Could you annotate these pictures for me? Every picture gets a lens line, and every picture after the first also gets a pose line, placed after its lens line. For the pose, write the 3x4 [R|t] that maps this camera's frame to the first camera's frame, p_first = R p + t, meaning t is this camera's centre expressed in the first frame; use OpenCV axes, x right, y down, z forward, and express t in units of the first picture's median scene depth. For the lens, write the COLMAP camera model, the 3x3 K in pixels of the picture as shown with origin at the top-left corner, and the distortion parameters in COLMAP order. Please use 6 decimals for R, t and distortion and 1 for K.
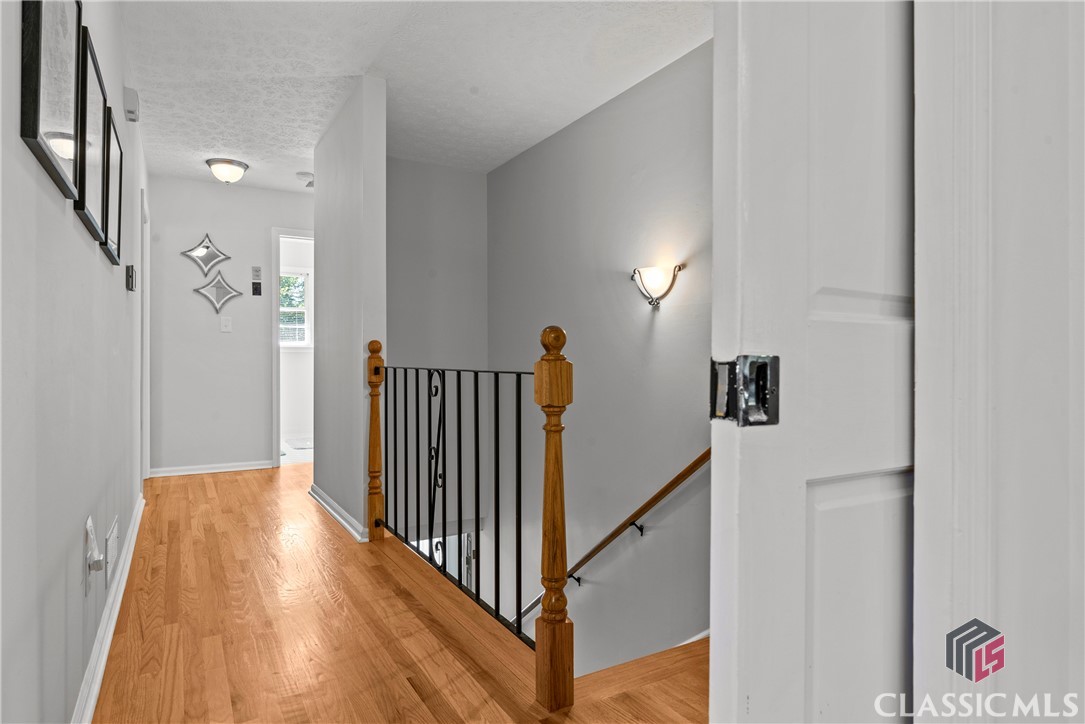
lens RADIAL K [[620.4, 0, 542.2], [0, 620.4, 360.7], [0, 0, 1]] dist [-0.008302, 0.000066]
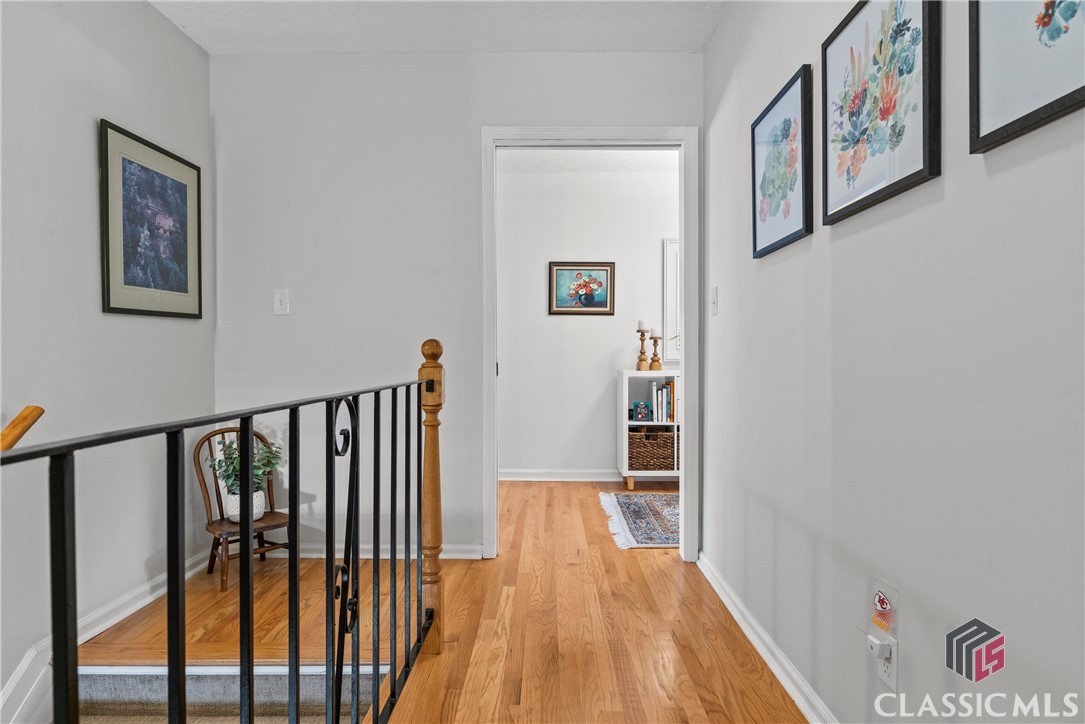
lens RADIAL K [[620.4, 0, 545.1], [0, 620.4, 360.5], [0, 0, 1]] dist [-0.008302, 0.000066]
pose [[-0.856629, -0.005103, 0.515908, -0.751901], [-0.001000, 0.999966, 0.008230, -0.023002], [-0.515932, 0.006535, -0.856605, 1.818506]]
